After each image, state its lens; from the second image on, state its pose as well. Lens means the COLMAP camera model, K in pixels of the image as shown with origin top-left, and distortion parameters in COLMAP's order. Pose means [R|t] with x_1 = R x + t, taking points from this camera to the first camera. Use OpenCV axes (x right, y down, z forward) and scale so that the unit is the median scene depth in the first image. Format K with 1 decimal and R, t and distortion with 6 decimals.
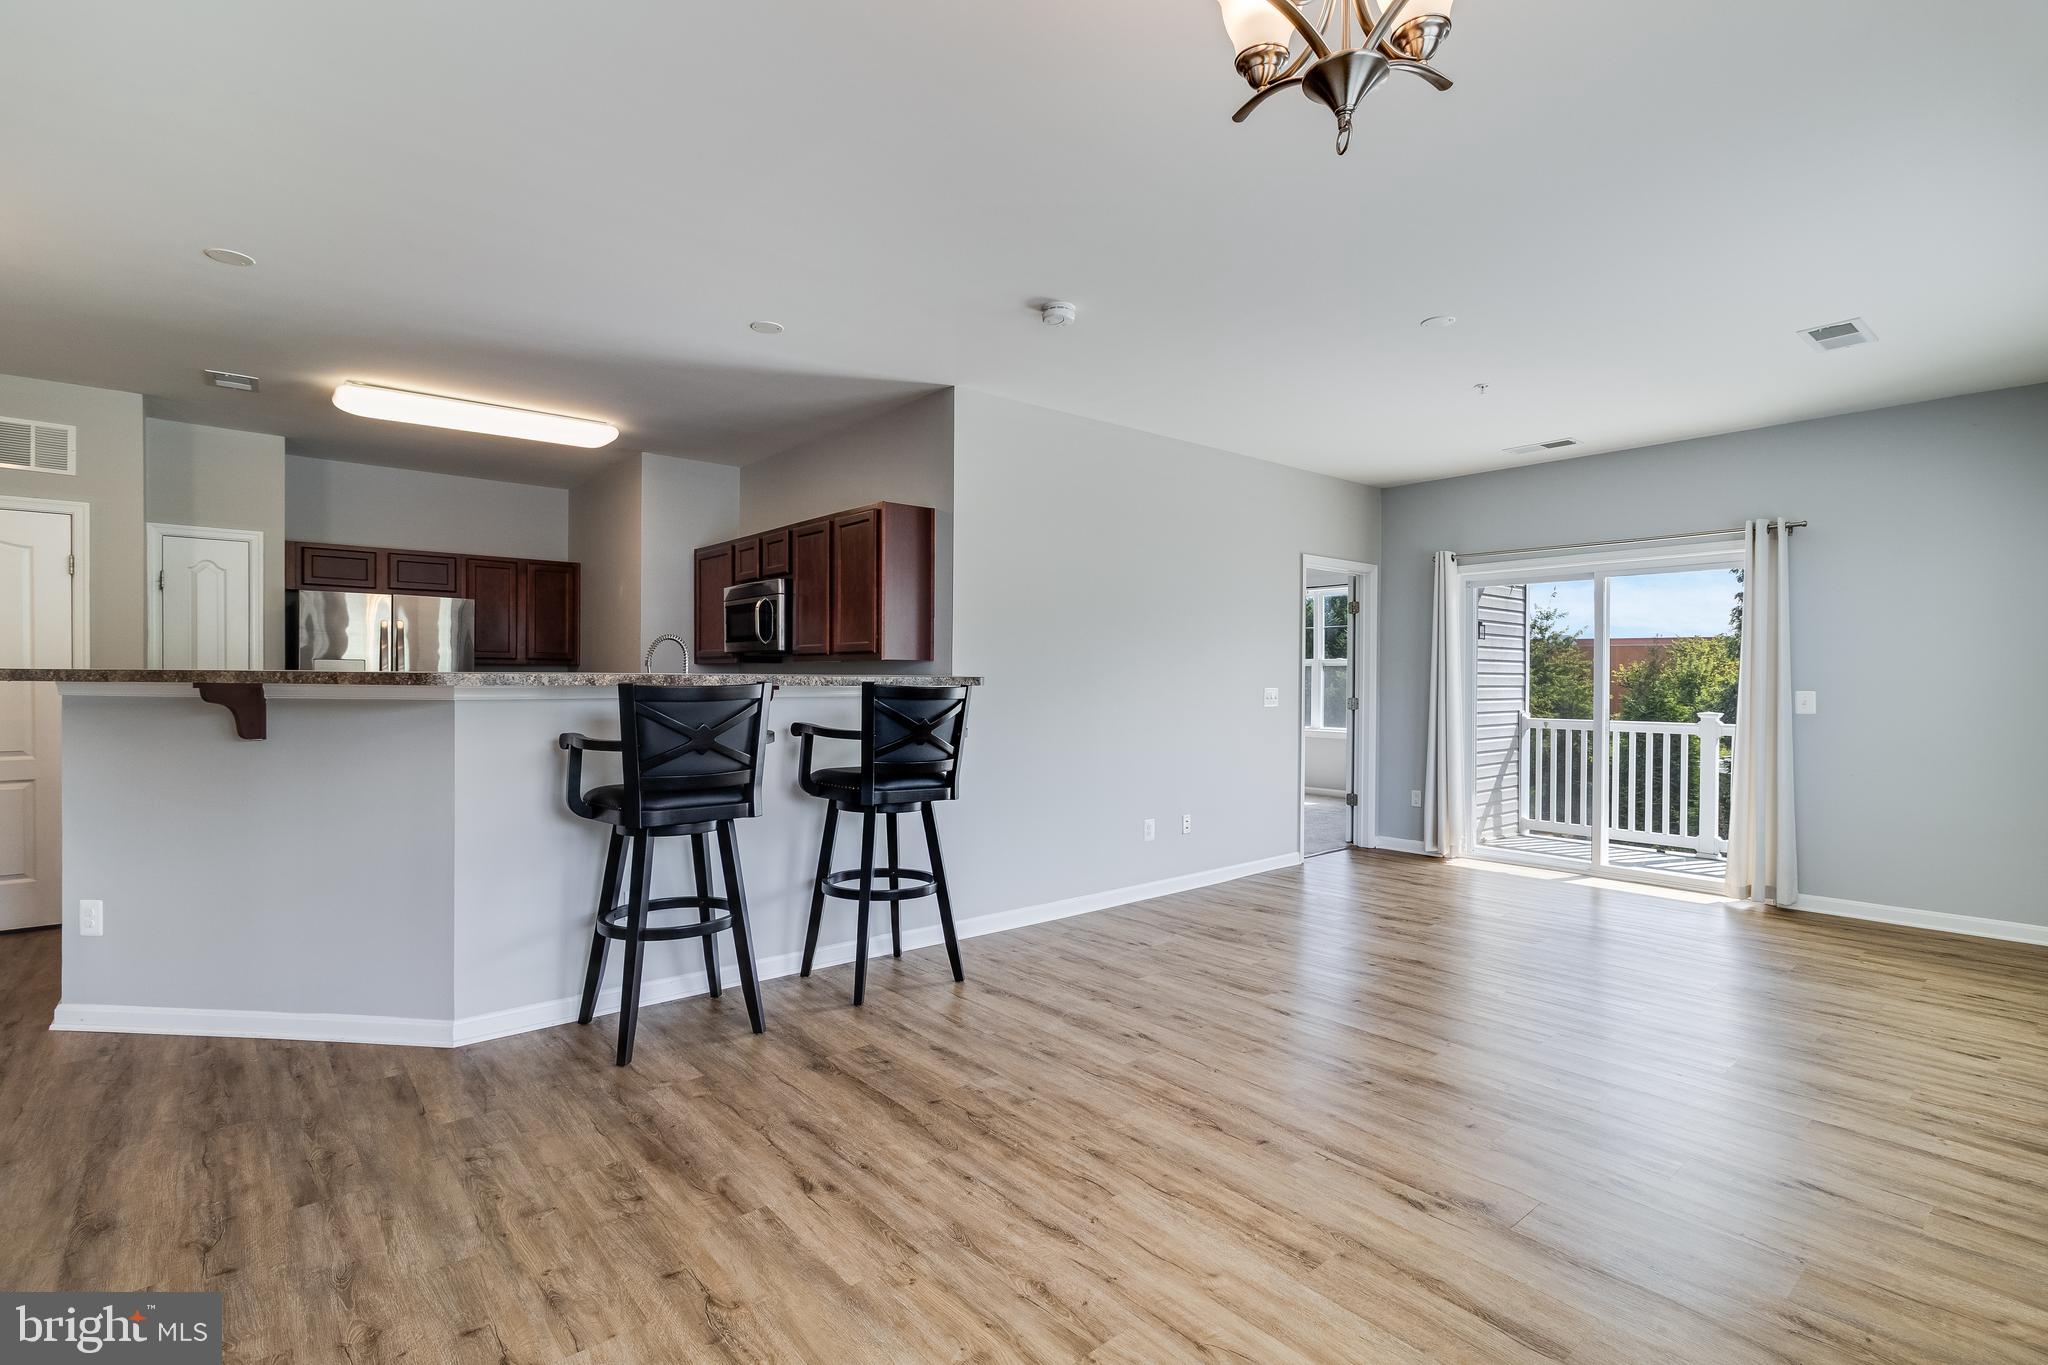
lens RADIAL K [[949.7, 0, 1024.1], [0, 949.7, 687.8], [0, 0, 1]] dist [-0.000269, 0.000412]
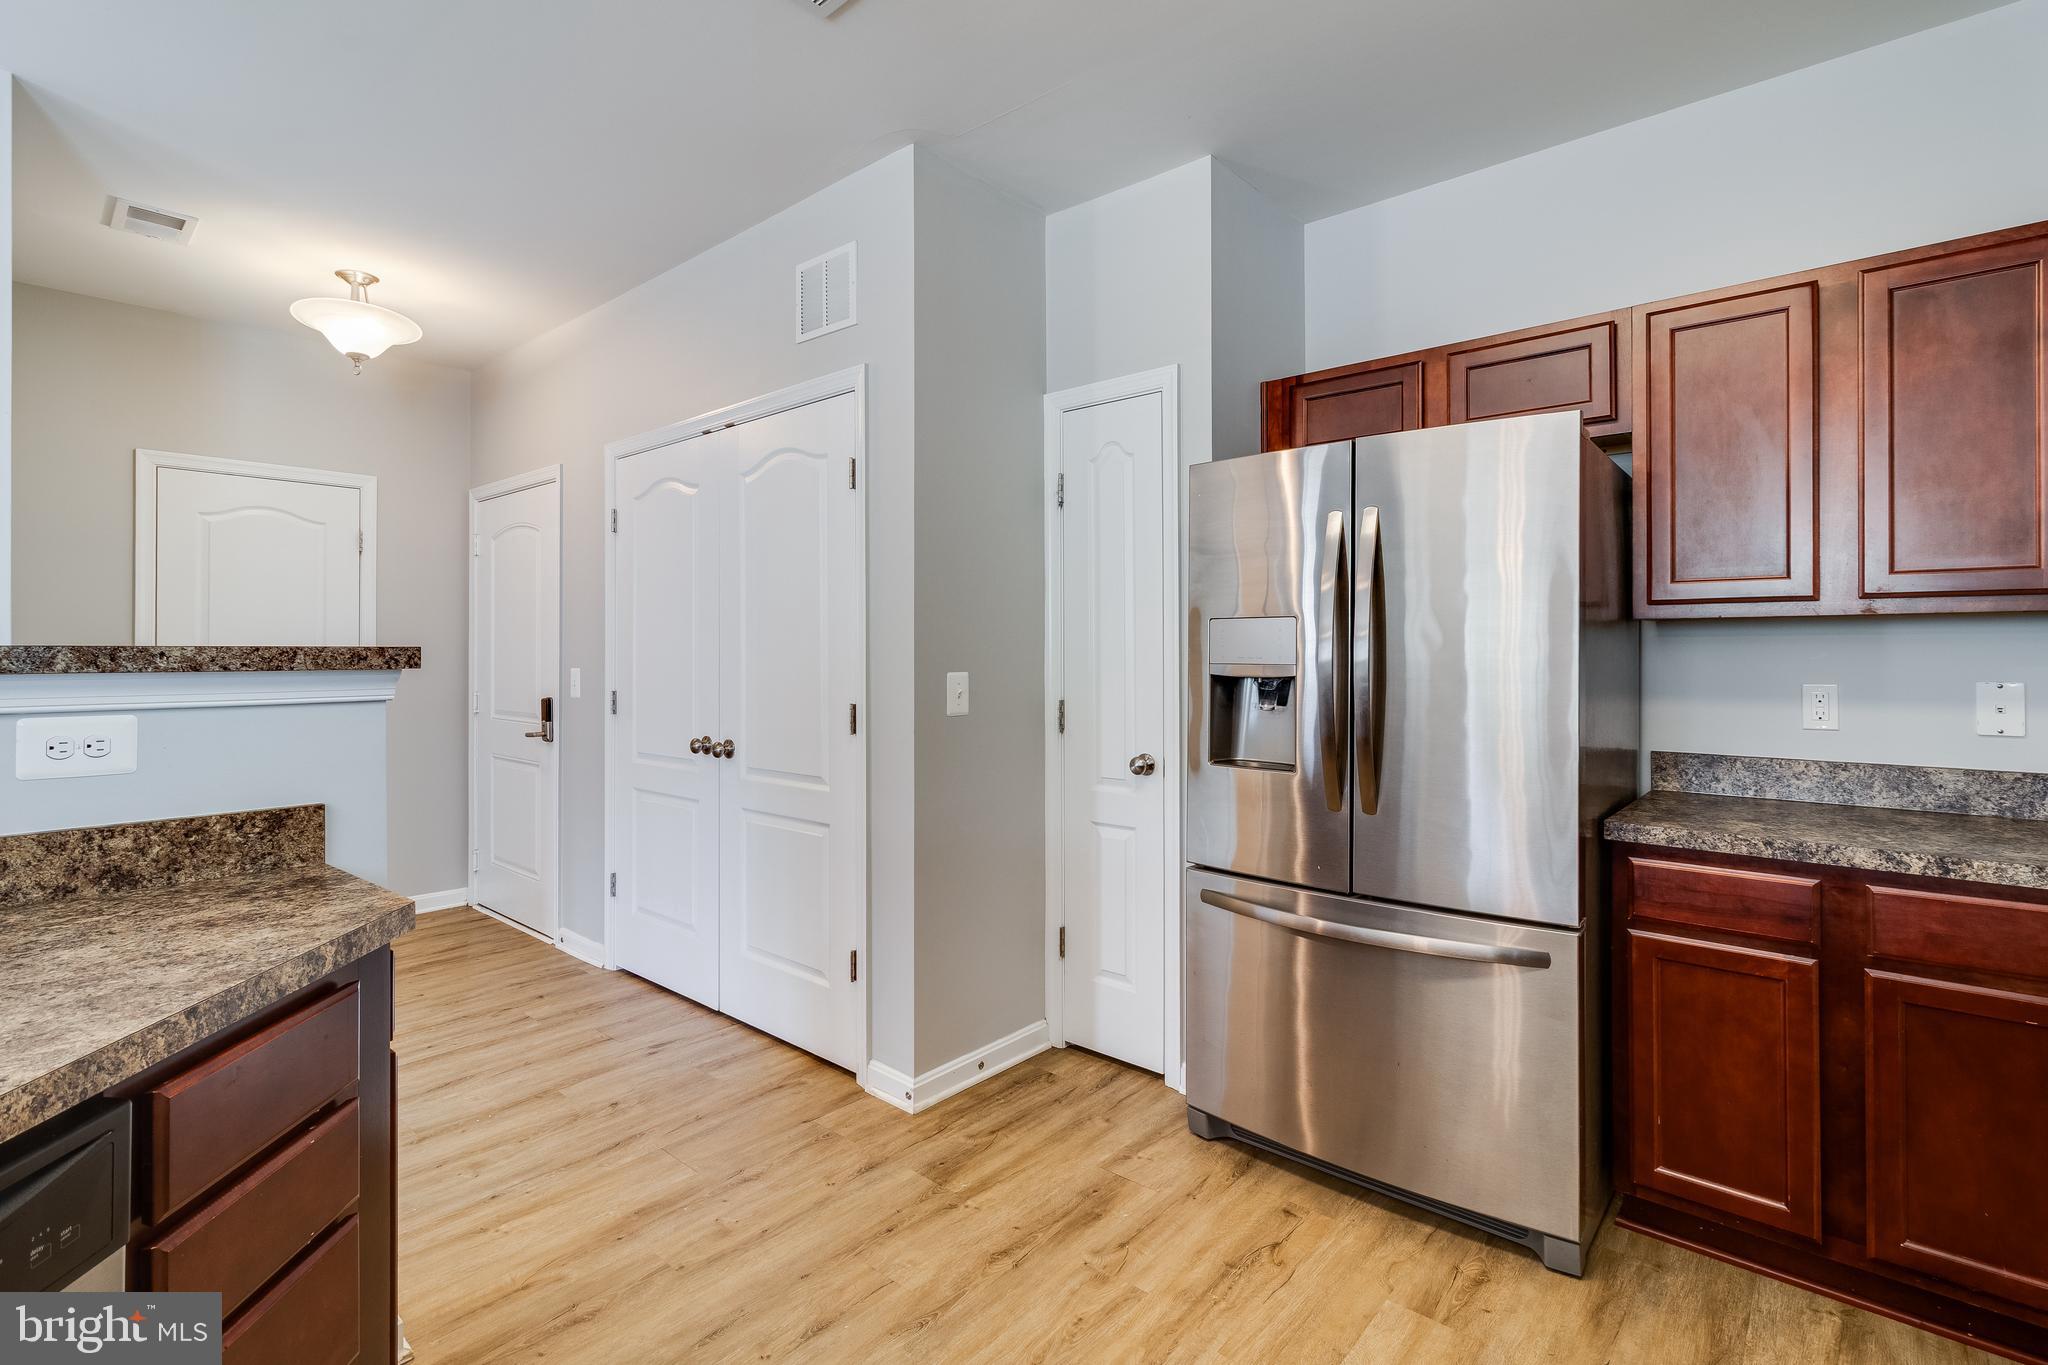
lens RADIAL K [[949.7, 0, 1027.9], [0, 949.7, 643.7], [0, 0, 1]] dist [-0.000269, 0.000412]
pose [[0.150154, -0.015050, -0.988548, -0.377448], [-0.005820, 0.999853, -0.016106, -0.012574], [0.988646, 0.008172, 0.150044, 0.971730]]
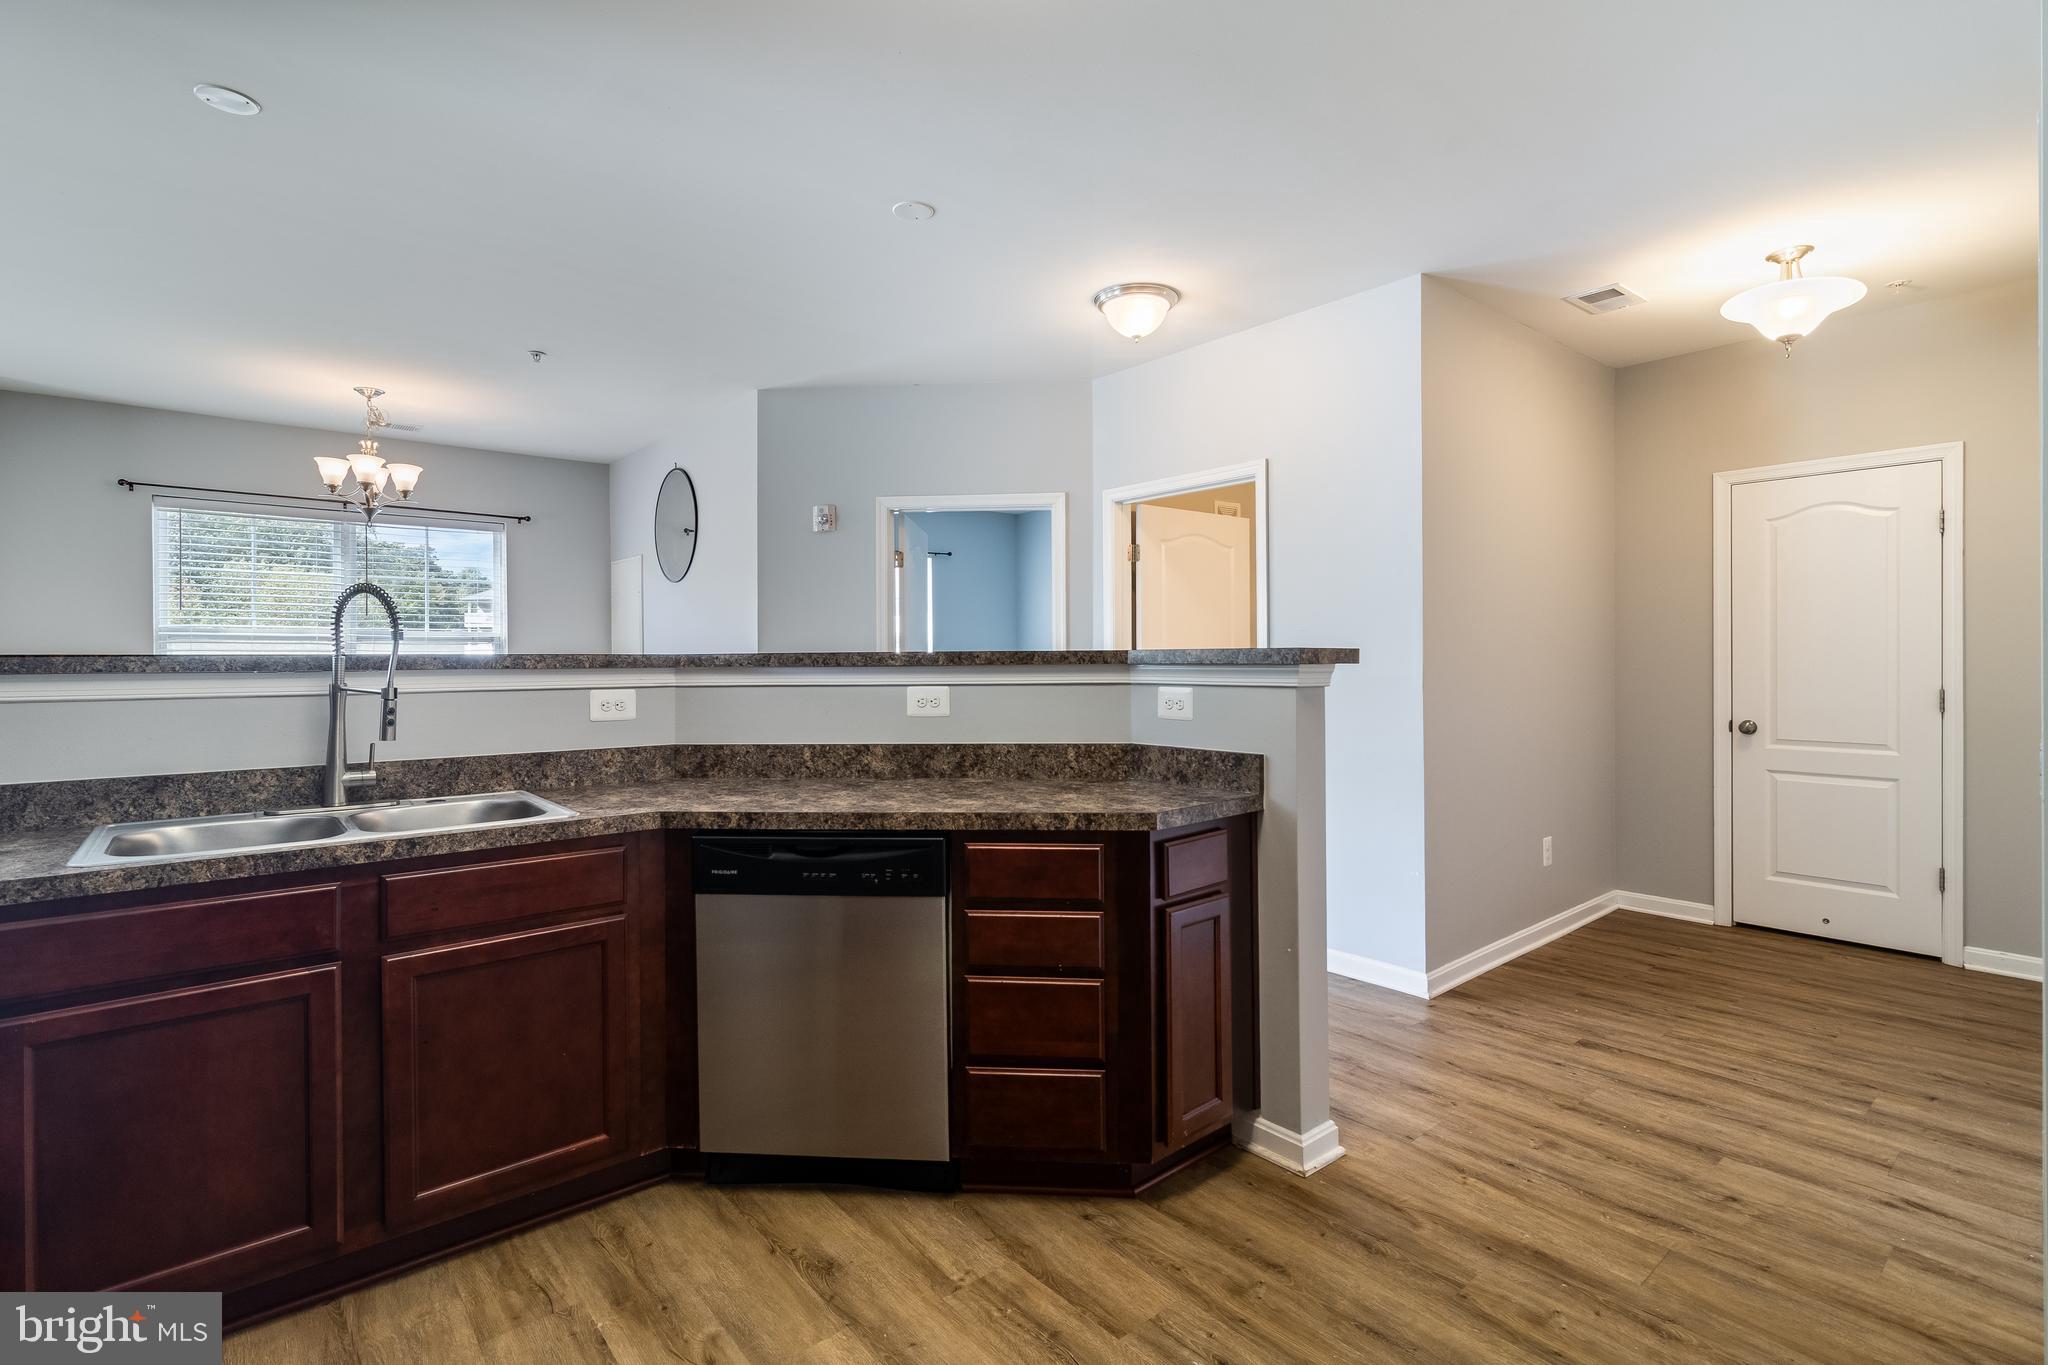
lens RADIAL K [[949.7, 0, 1033.2], [0, 949.7, 655.1], [0, 0, 1]] dist [-0.000269, 0.000412]
pose [[-0.999984, -0.001062, 0.005554, -0.625590], [-0.001024, 0.999976, 0.006810, -0.015317], [-0.005561, 0.006804, -0.999961, 1.267127]]
